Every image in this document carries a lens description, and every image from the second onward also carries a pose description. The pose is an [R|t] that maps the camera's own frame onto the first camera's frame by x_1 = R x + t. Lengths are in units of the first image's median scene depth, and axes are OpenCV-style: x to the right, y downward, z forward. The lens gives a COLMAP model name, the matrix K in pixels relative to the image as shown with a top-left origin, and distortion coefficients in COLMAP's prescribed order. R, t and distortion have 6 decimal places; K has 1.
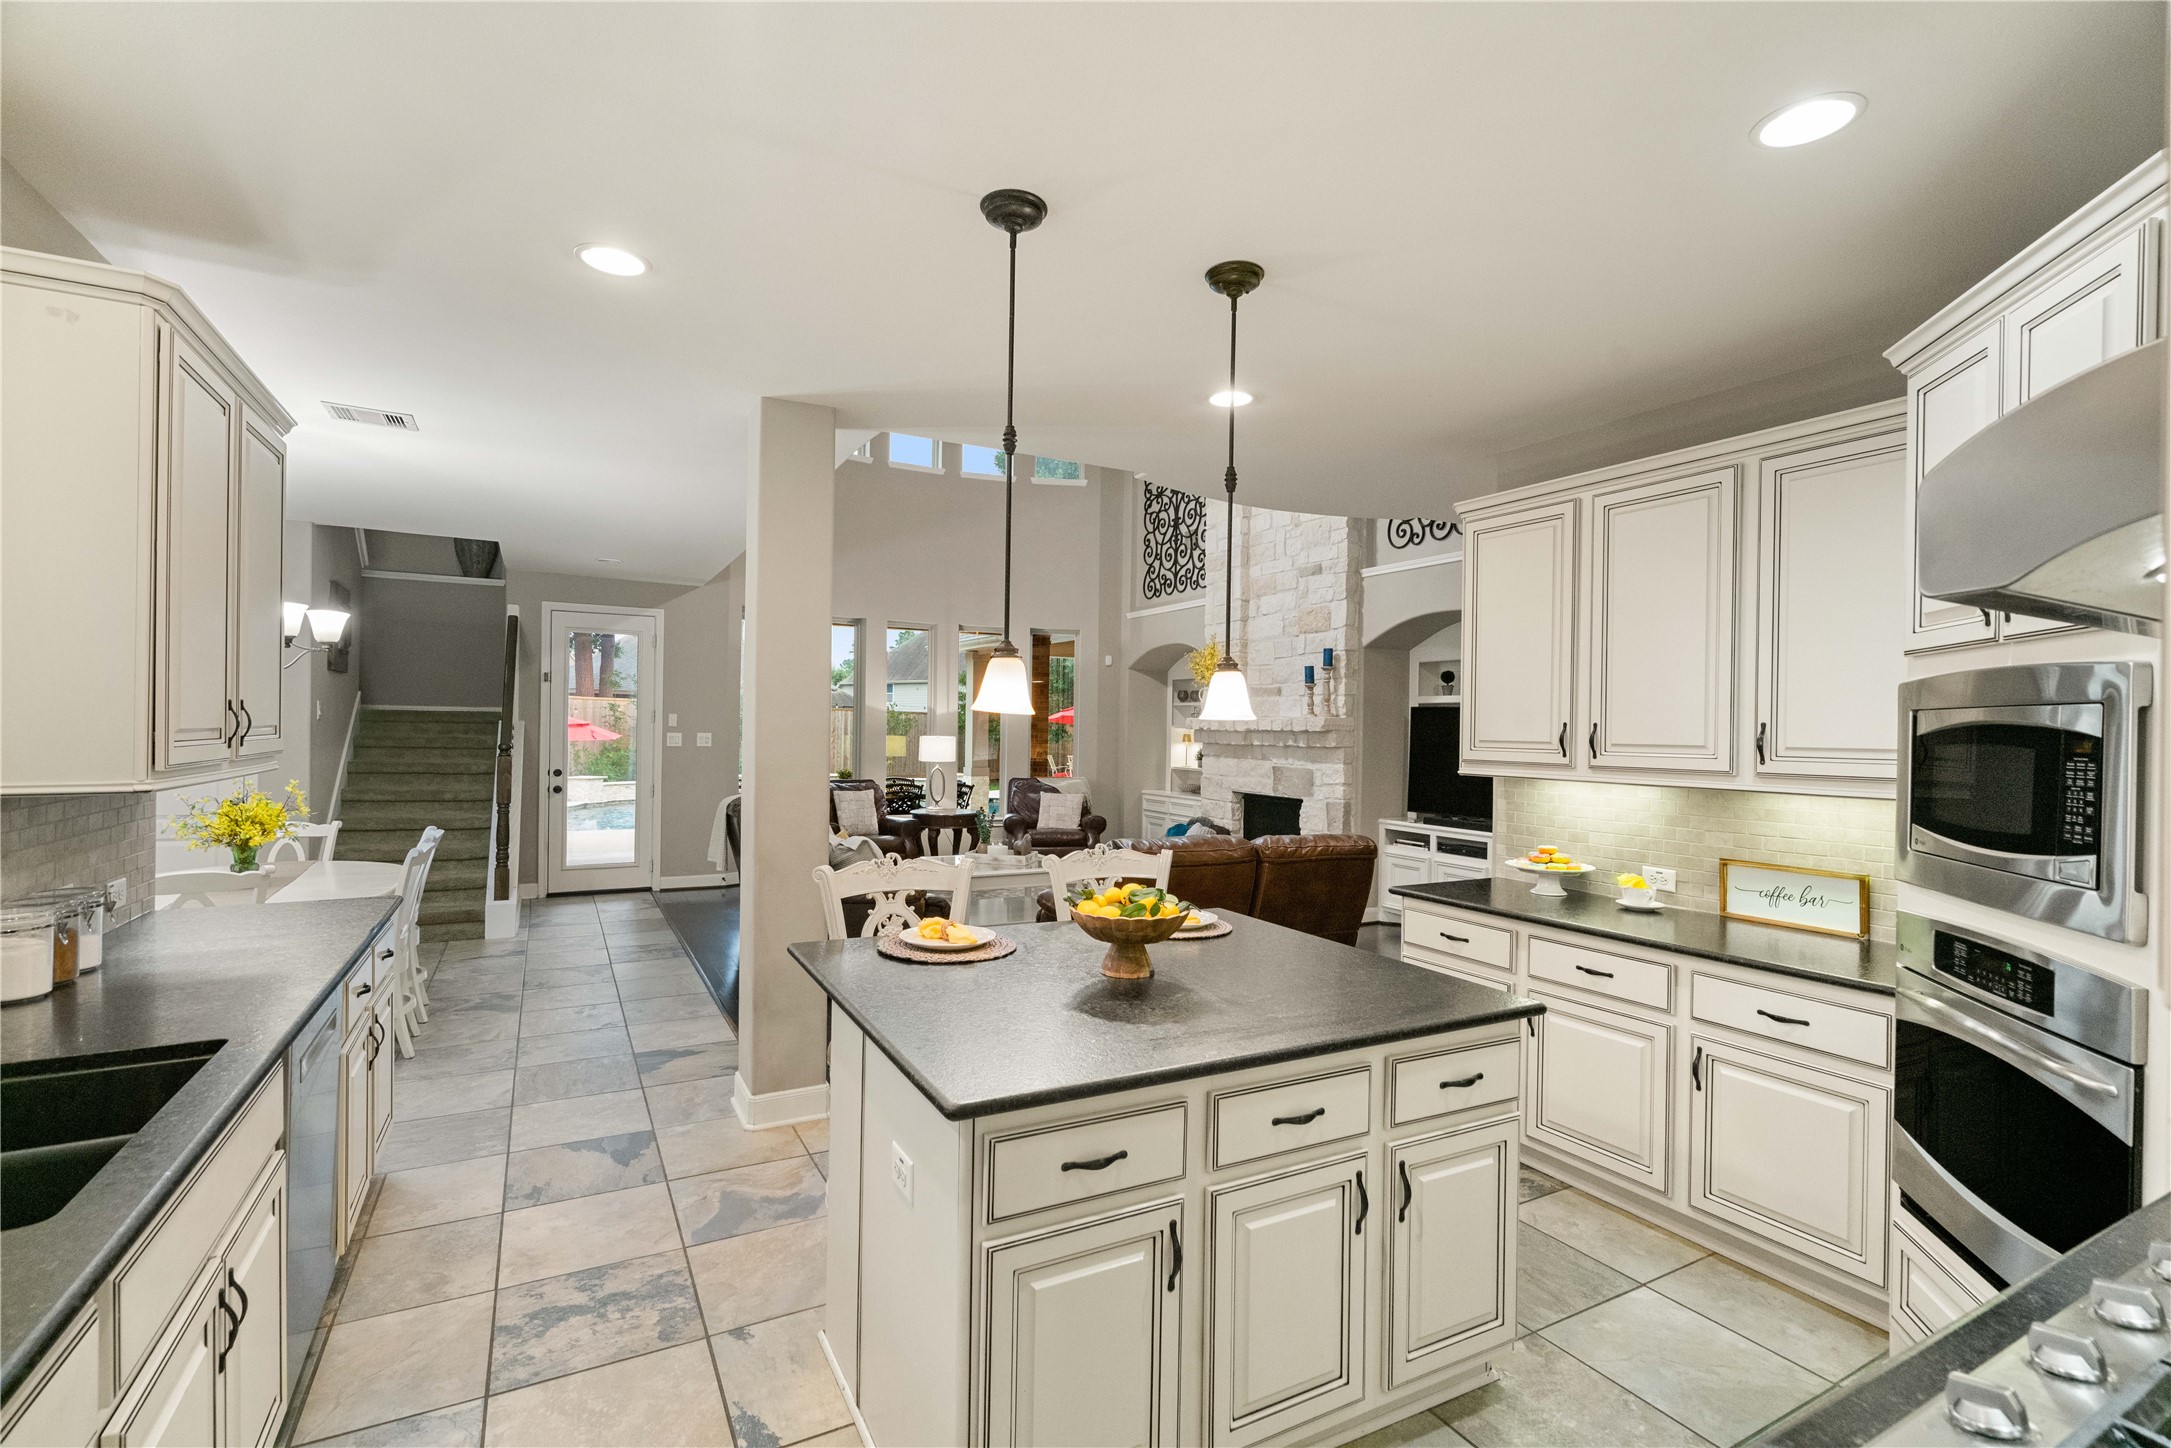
lens RADIAL K [[987.5, 0, 1085.8], [0, 987.5, 730.6], [0, 0, 1]] dist [-0.003005, -0.000270]
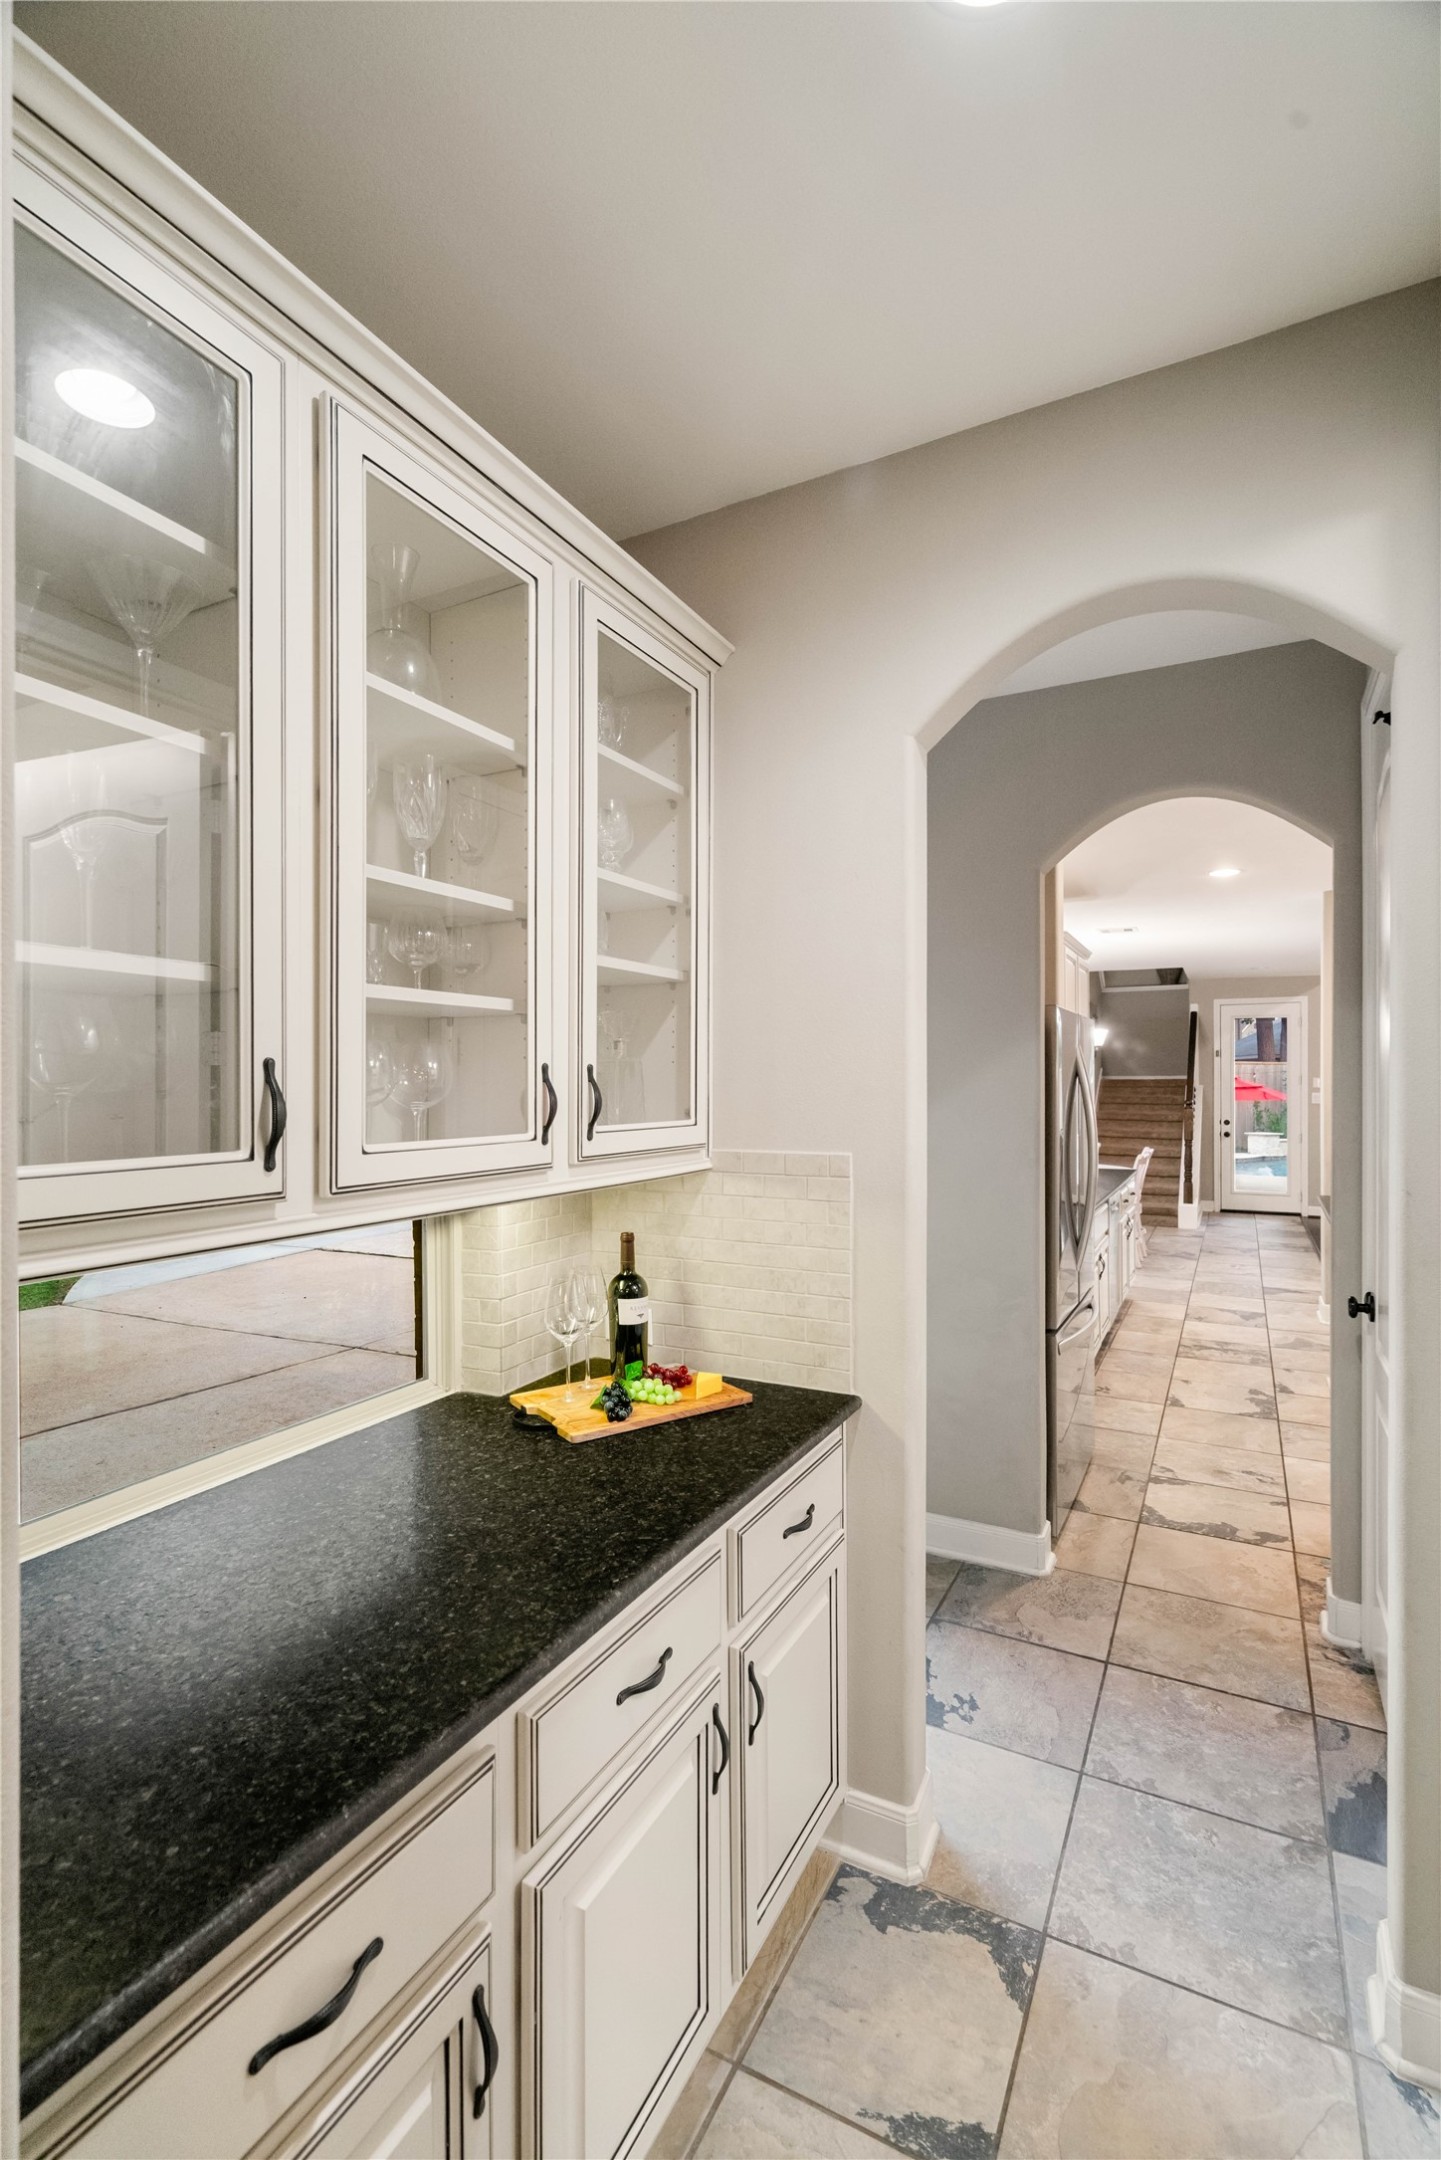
lens RADIAL K [[982.5, 0, 729.3], [0, 982.5, 1083.9], [0, 0, 1]] dist [-0.003005, -0.000270]
pose [[0.558543, -0.017514, -0.829291, 0.231029], [0.008406, 0.999845, -0.015454, 0.004767], [0.829433, 0.001661, 0.558603, -0.368733]]
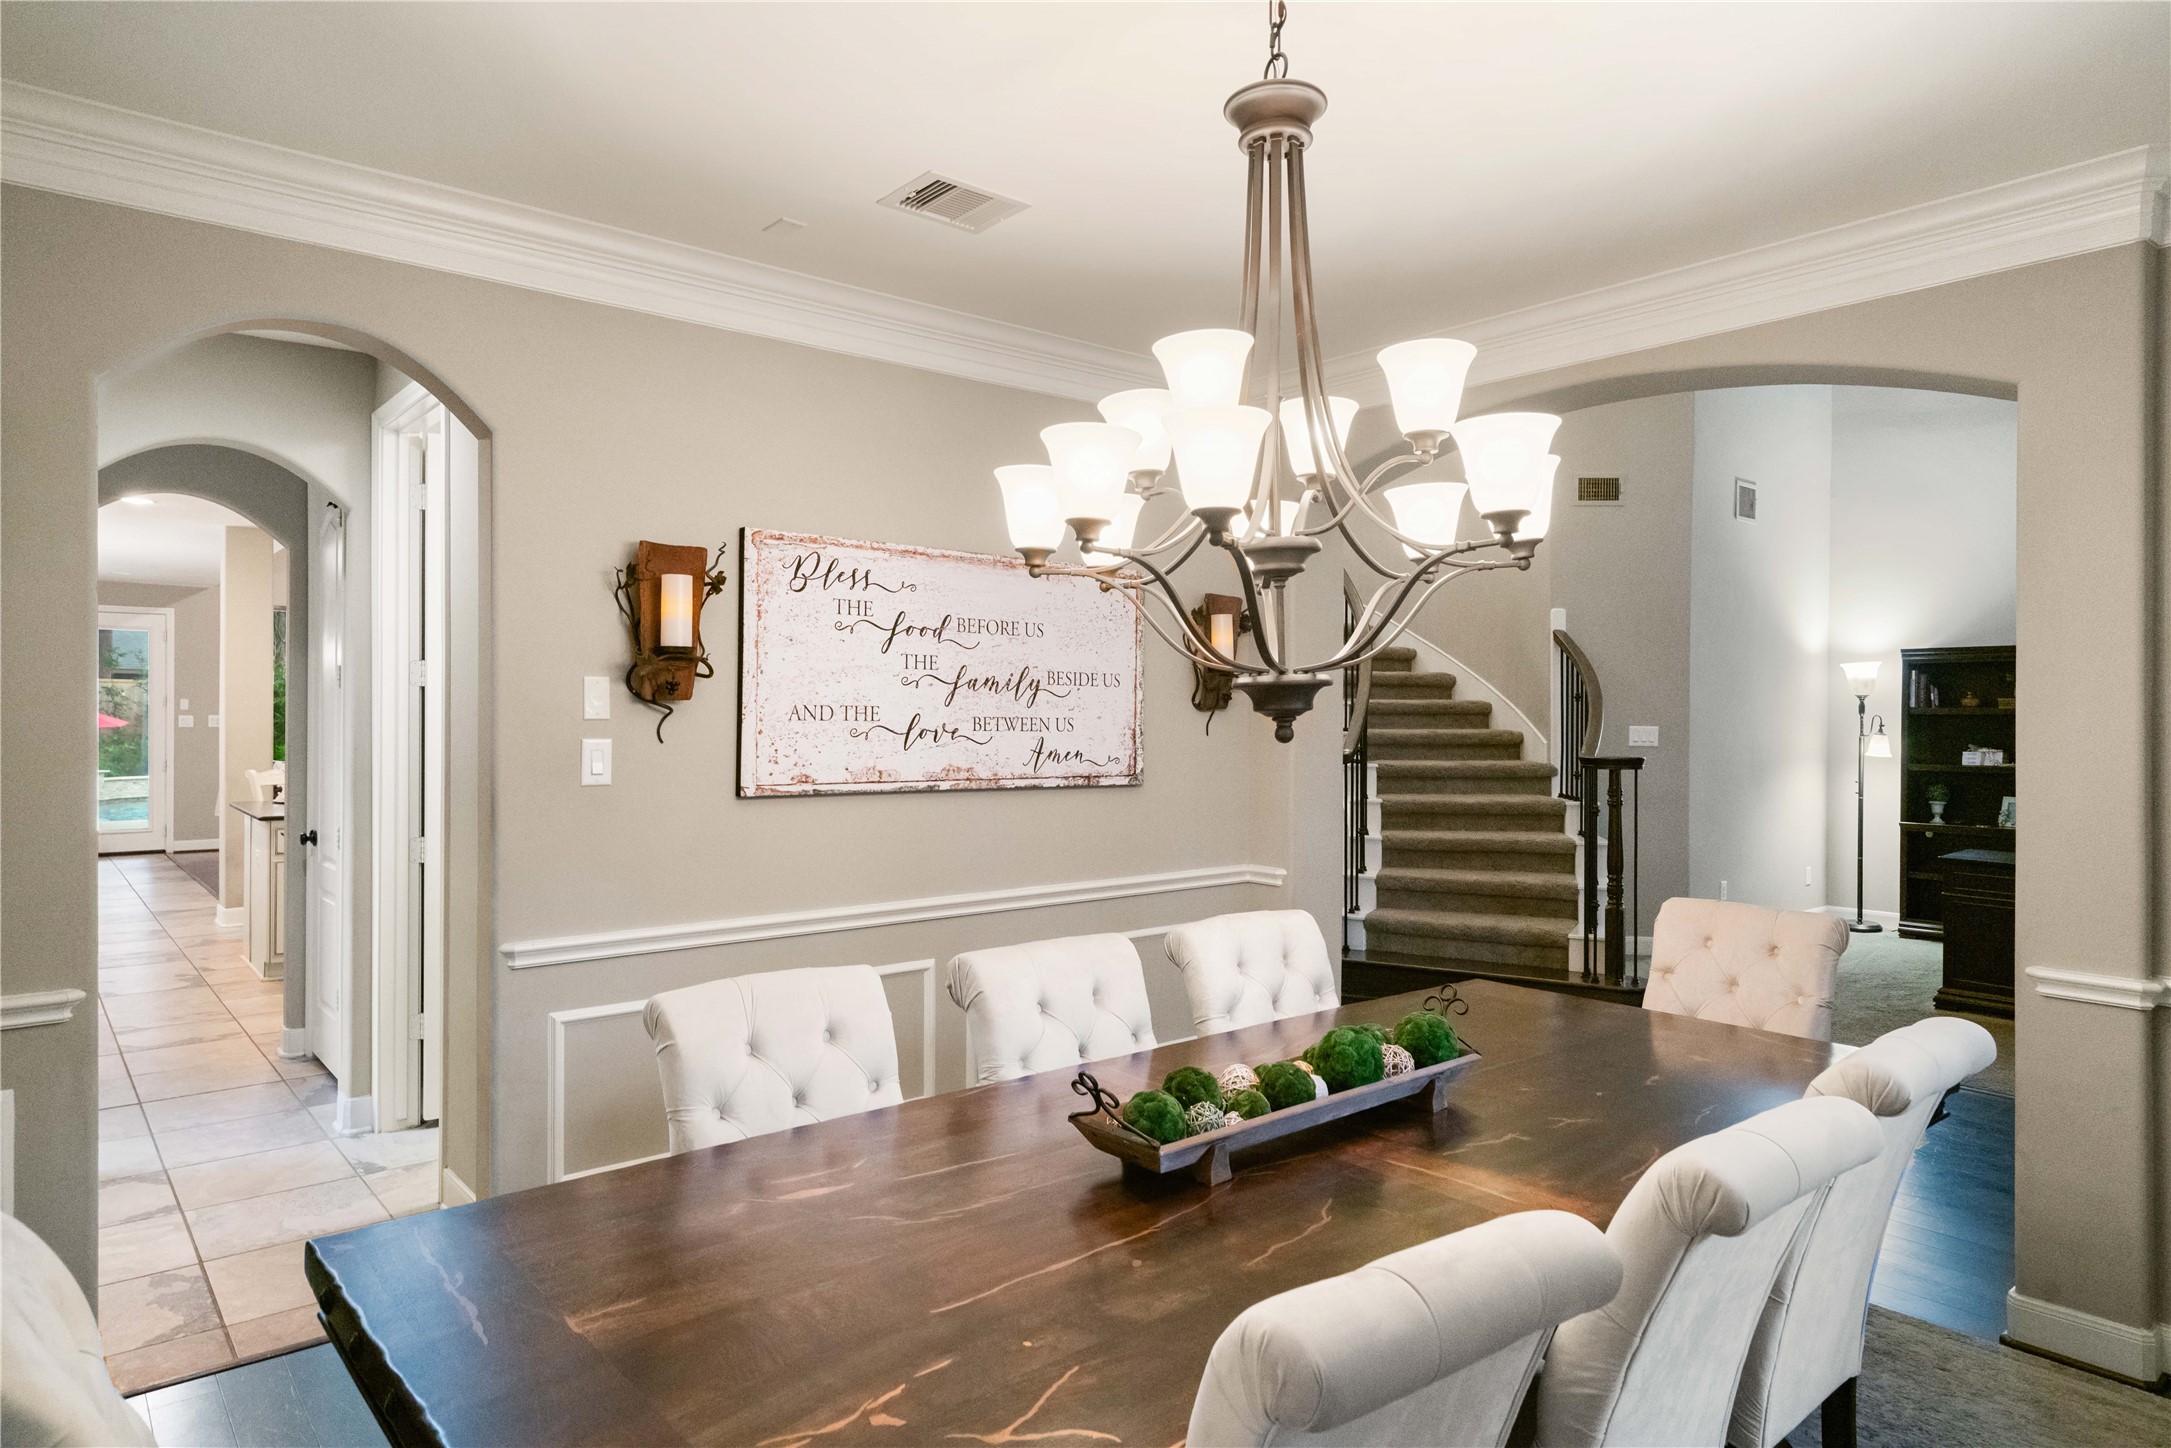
lens RADIAL K [[1316.0, 0, 1091.4], [0, 1316.0, 722.7], [0, 0, 1]] dist [0.005469, 0.000788]
pose [[0.980350, -0.011473, 0.196935, 0.359331], [0.010229, 0.999921, 0.007332, 0.011737], [-0.197003, -0.005173, 0.980389, -0.817393]]
